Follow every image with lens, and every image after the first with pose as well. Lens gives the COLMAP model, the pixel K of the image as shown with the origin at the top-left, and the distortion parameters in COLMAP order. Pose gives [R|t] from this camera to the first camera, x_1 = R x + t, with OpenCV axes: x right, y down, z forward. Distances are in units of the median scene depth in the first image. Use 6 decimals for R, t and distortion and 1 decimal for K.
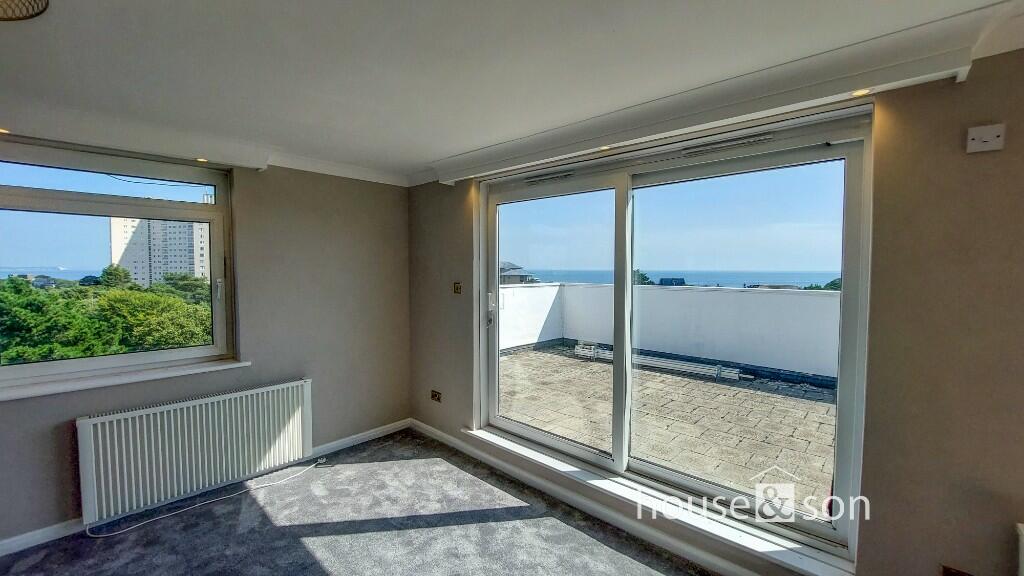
lens RADIAL K [[411.6, 0, 527.1], [0, 411.6, 281.8], [0, 0, 1]] dist [-0.017729, 0.000014]
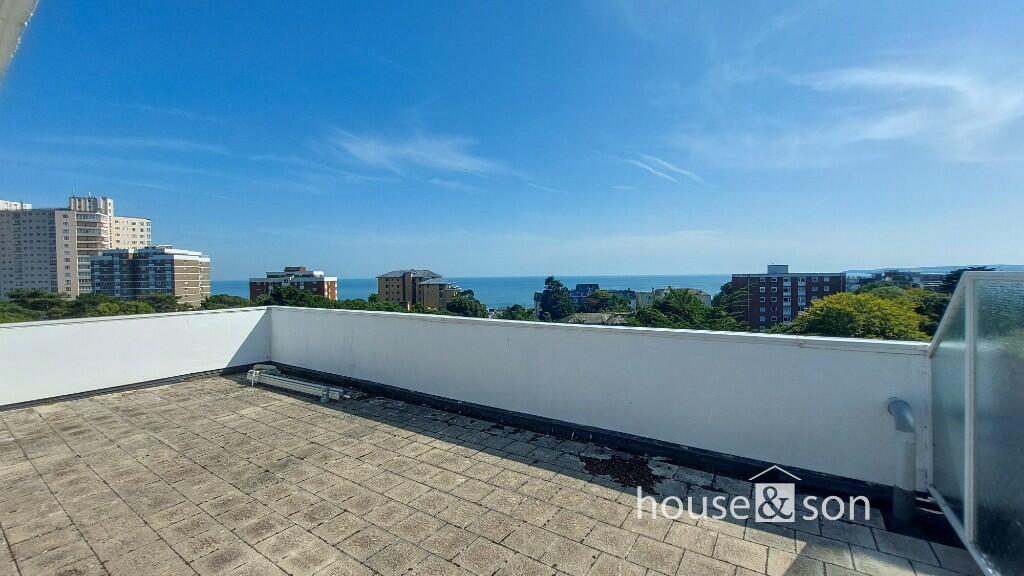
lens RADIAL K [[411.6, 0, 524.4], [0, 411.6, 282.8], [0, 0, 1]] dist [-0.017729, 0.000014]
pose [[0.986619, -0.017715, 0.162077, 1.285893], [0.020079, 0.999714, -0.012963, -0.070359], [-0.161801, 0.016044, 0.986693, -0.222063]]
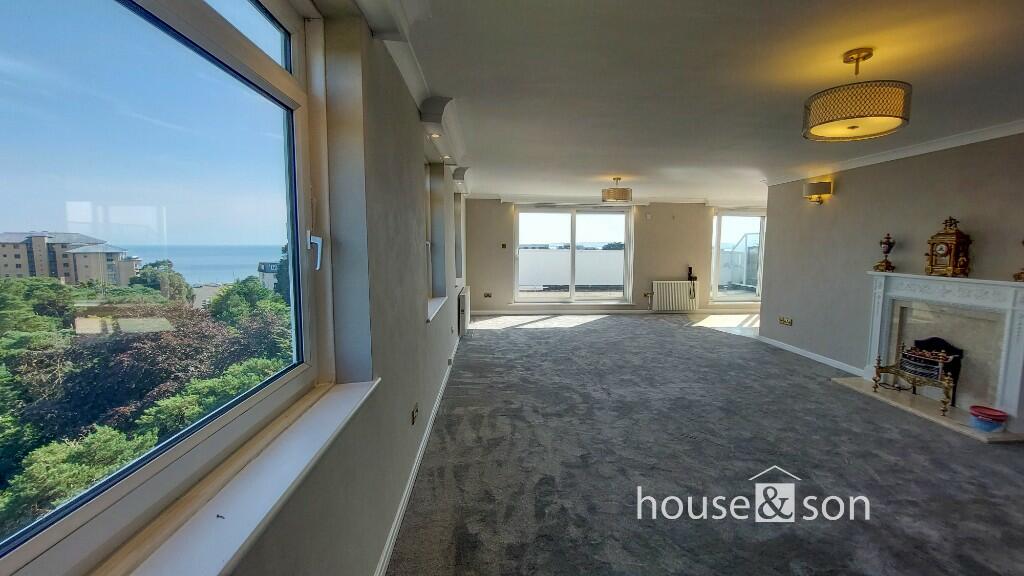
lens RADIAL K [[411.6, 0, 519.6], [0, 411.6, 292.7], [0, 0, 1]] dist [-0.017729, 0.000014]
pose [[0.689754, -0.080915, 0.719508, -1.871901], [0.018544, 0.995384, 0.094162, 0.062570], [-0.723806, -0.051606, 0.688071, -0.736371]]
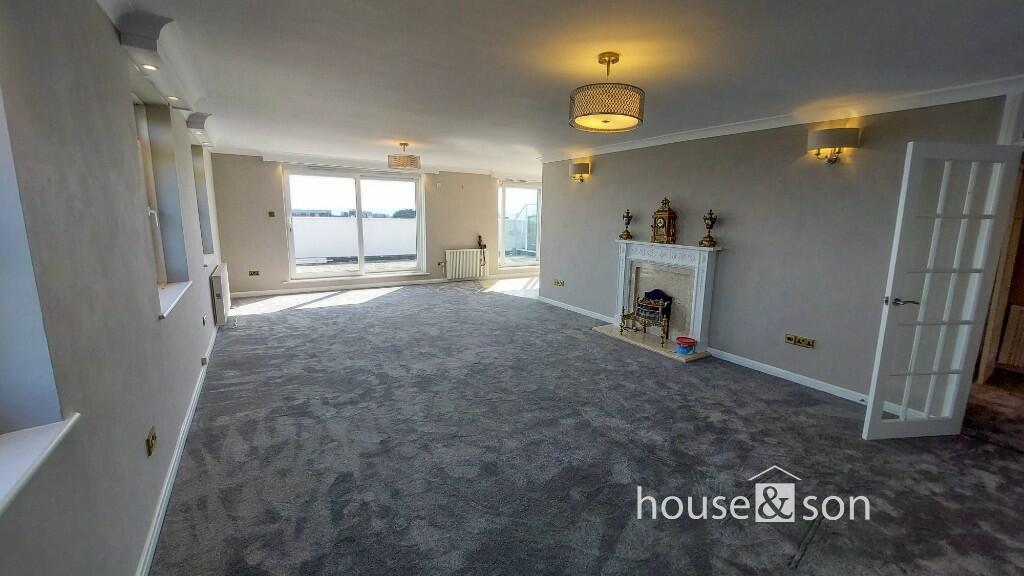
lens RADIAL K [[413.3, 0, 522.1], [0, 413.3, 286.2], [0, 0, 1]] dist [-0.023611, -0.001008]
pose [[0.265177, -0.166602, 0.949697, -1.811812], [0.004143, 0.985147, 0.171664, 0.024777], [-0.964191, -0.041587, 0.261928, -0.718116]]
